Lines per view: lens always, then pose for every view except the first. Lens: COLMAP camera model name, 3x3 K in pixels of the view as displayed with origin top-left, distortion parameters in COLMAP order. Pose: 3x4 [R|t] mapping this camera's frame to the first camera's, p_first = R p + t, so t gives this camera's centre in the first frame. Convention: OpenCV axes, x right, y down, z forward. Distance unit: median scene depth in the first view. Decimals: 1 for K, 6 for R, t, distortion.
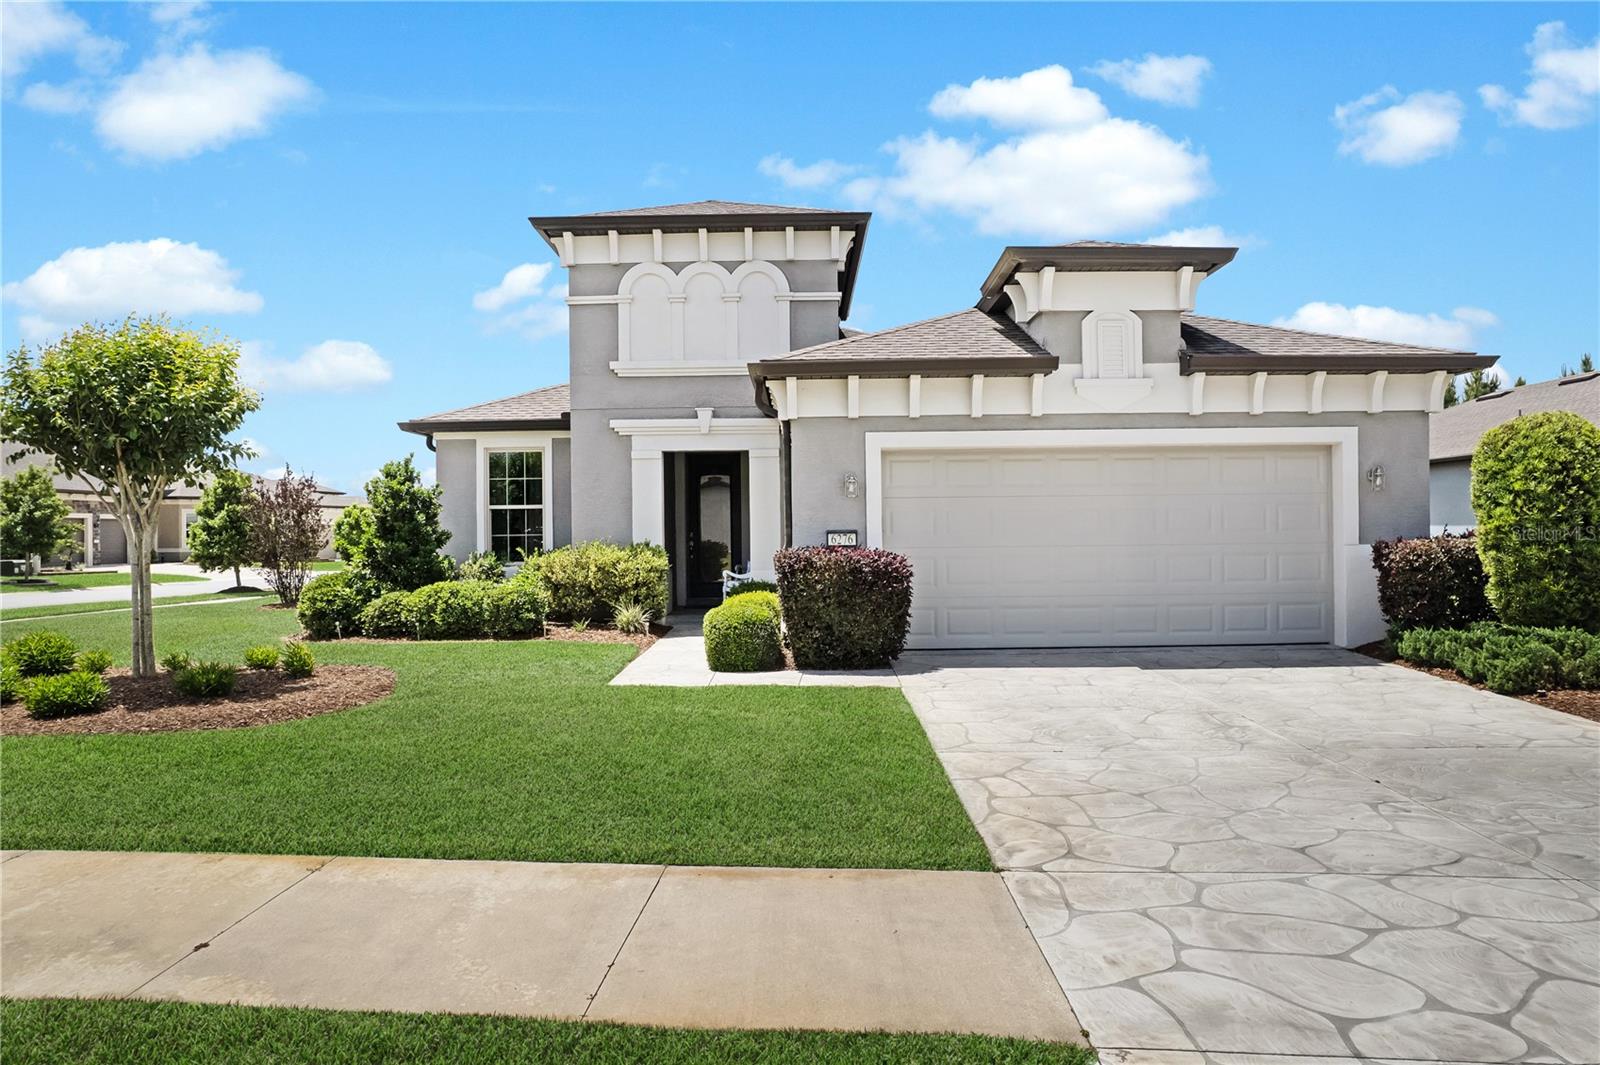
lens RADIAL K [[1023.1, 0, 800.0], [0, 1023.1, 532.5], [0, 0, 1]] dist [-0.082017, 0.074066]
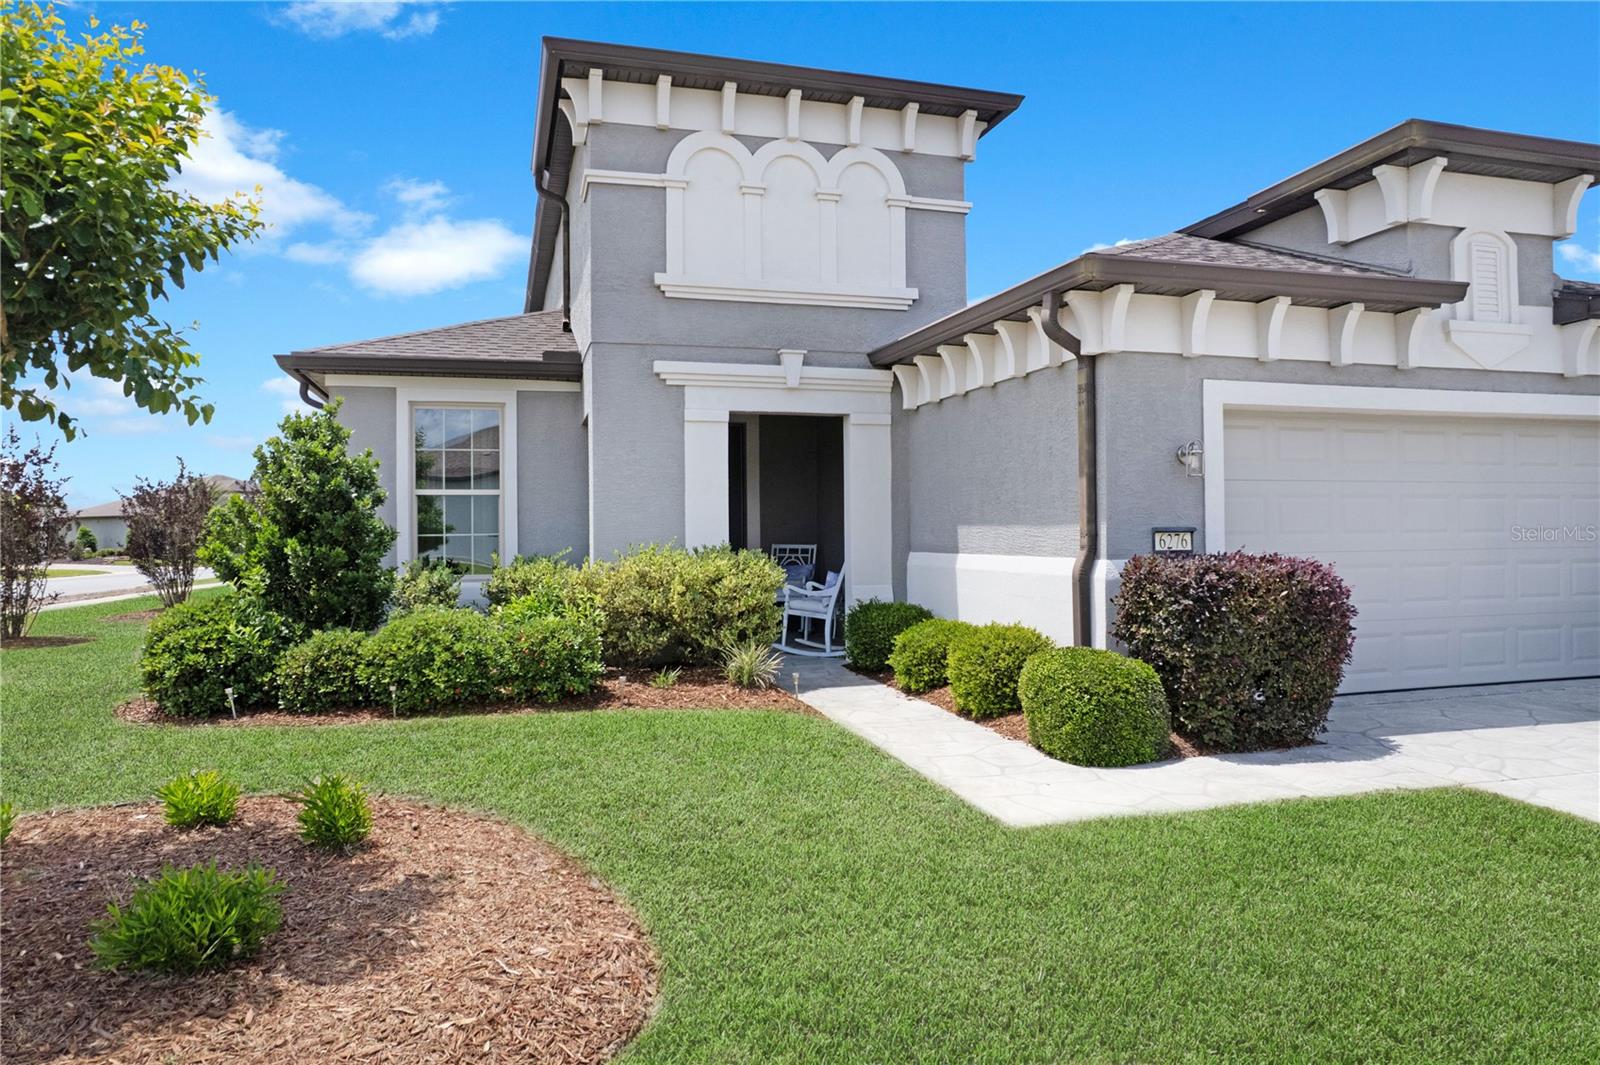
lens RADIAL K [[1023.1, 0, 800.0], [0, 1023.1, 532.5], [0, 0, 1]] dist [-0.082017, 0.074066]
pose [[0.959385, 0.002612, 0.282089, -0.304995], [-0.002501, 0.999997, -0.000754, 0.001570], [-0.282090, 0.000018, 0.959388, 0.365699]]
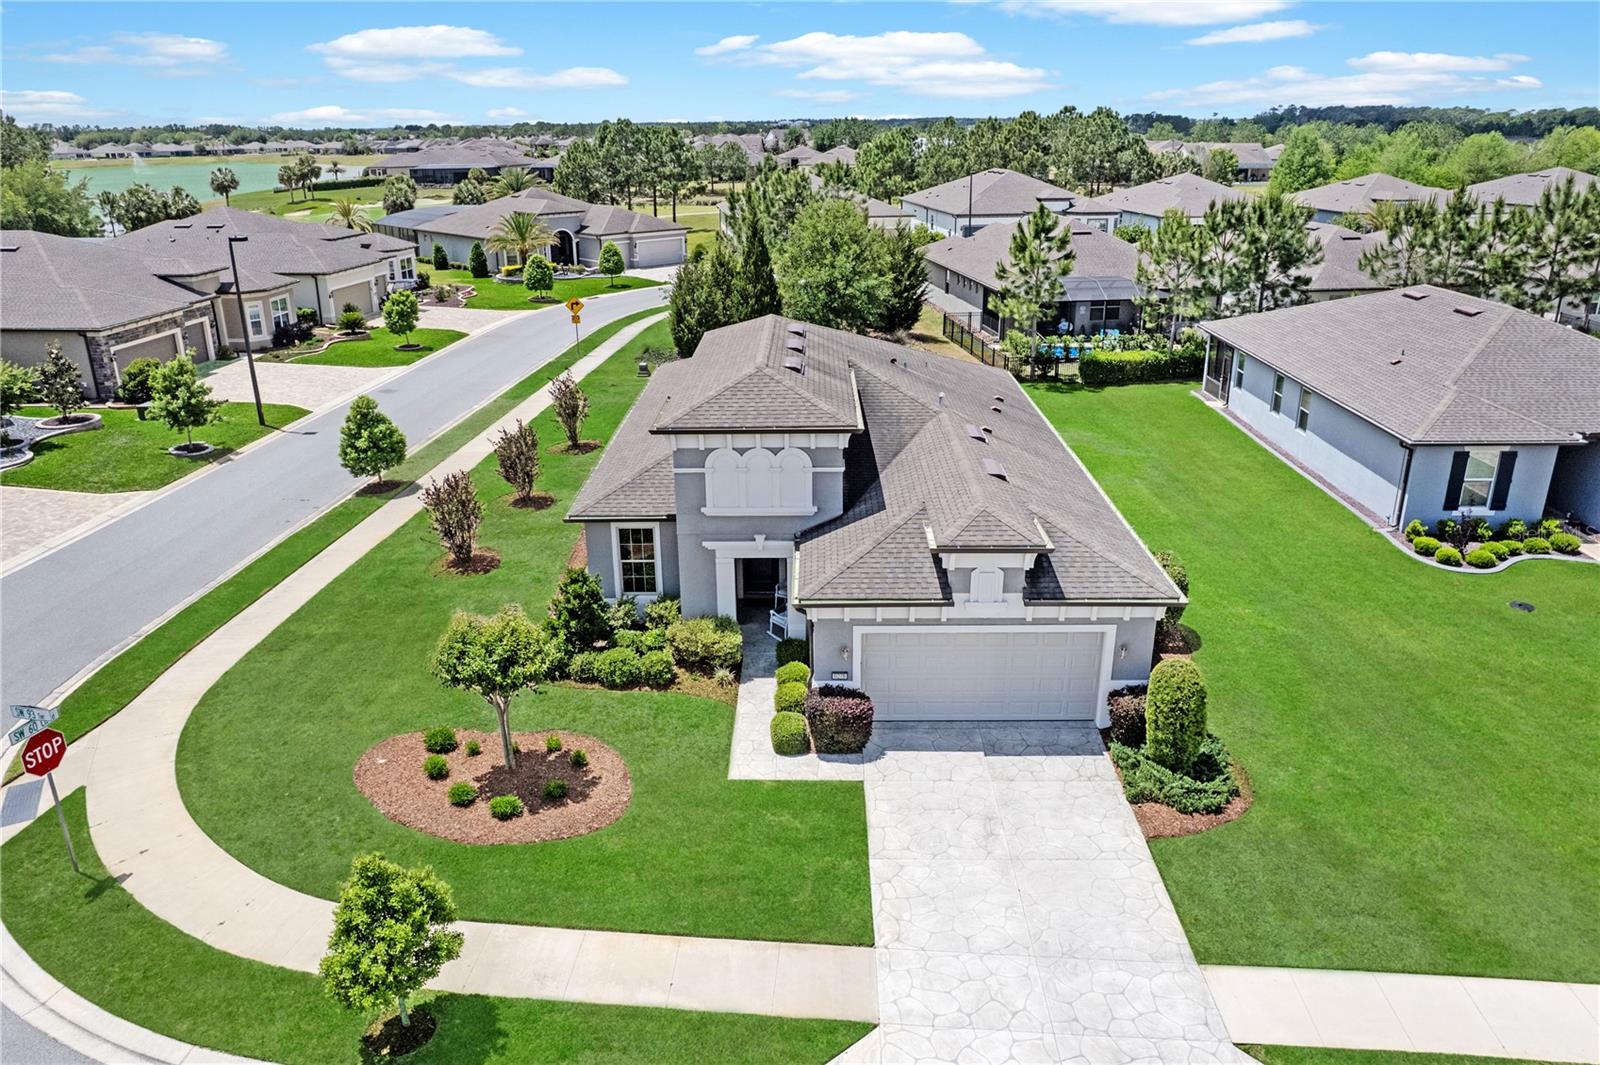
lens RADIAL K [[1086.9, 0, 800.0], [0, 1086.9, 532.5], [0, 0, 1]] dist [-0.045626, 0.000448]
pose [[0.999938, 0.008392, -0.007299, -0.017332], [-0.005372, 0.939034, 0.343781, -0.786009], [0.009739, -0.343721, 0.939021, -0.691211]]
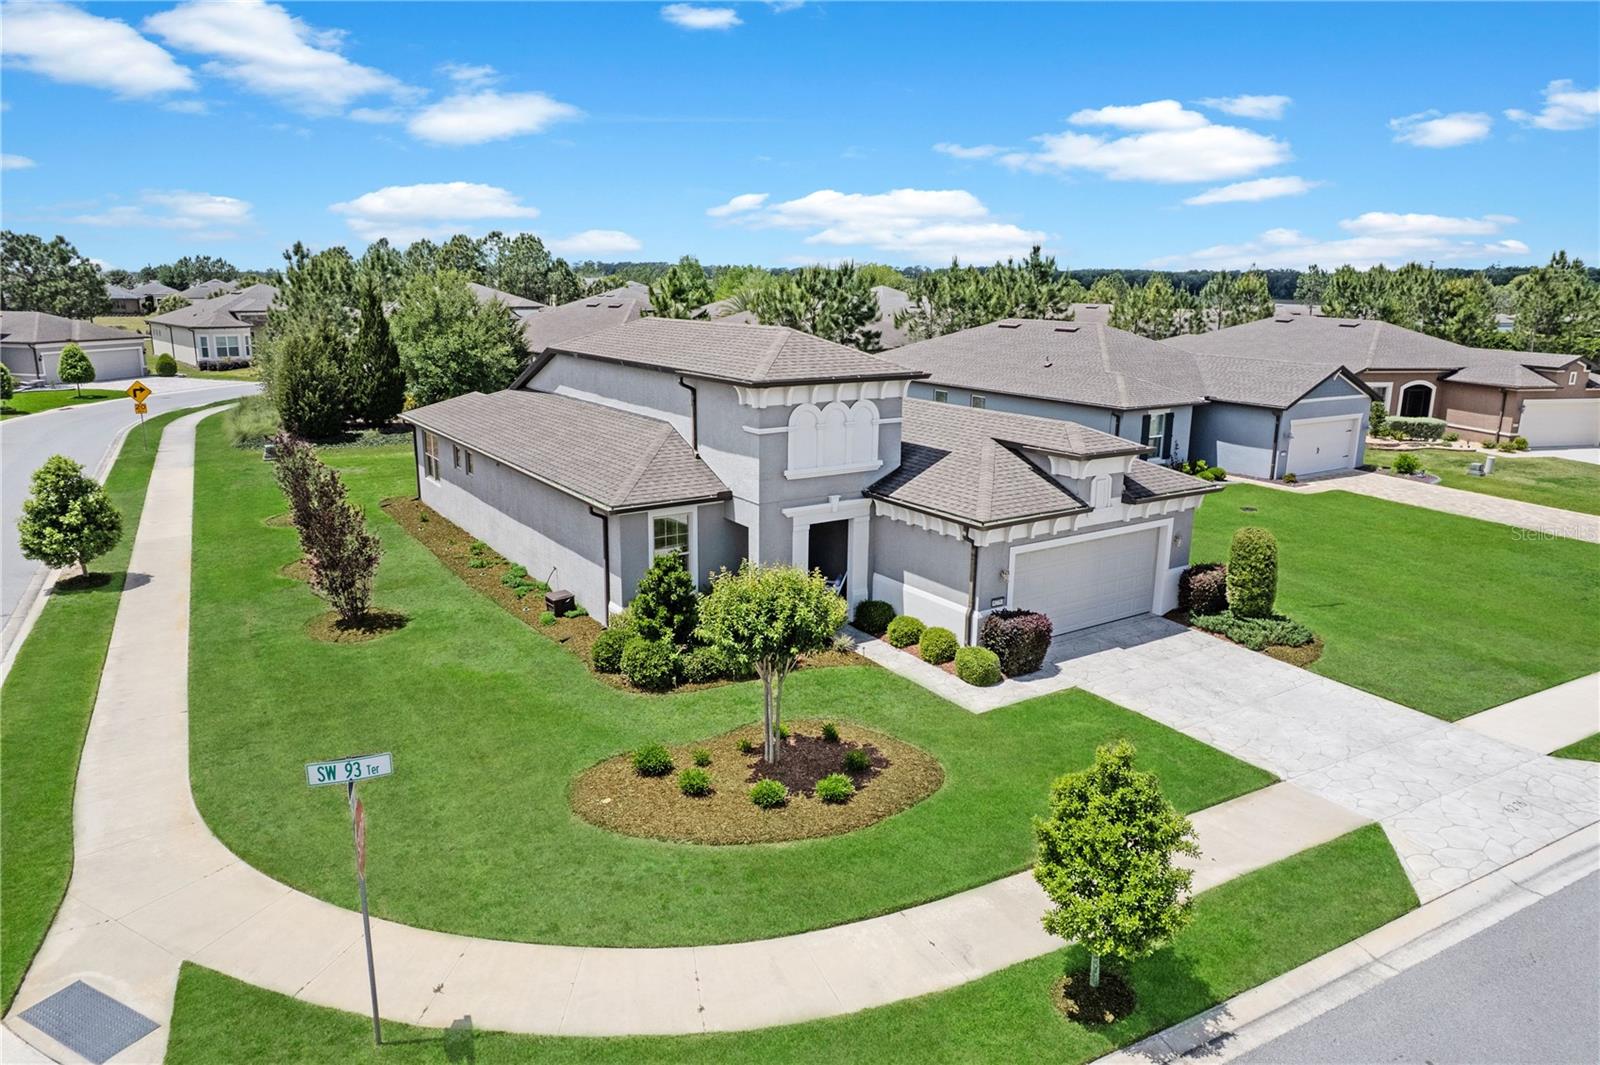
lens RADIAL K [[1023.1, 0, 800.0], [0, 1023.1, 532.5], [0, 0, 1]] dist [-0.082017, 0.074066]
pose [[0.834912, -0.111124, 0.539049, -1.070931], [-0.018376, 0.973231, 0.229093, -0.460351], [-0.550077, -0.201178, 0.810520, -0.278089]]
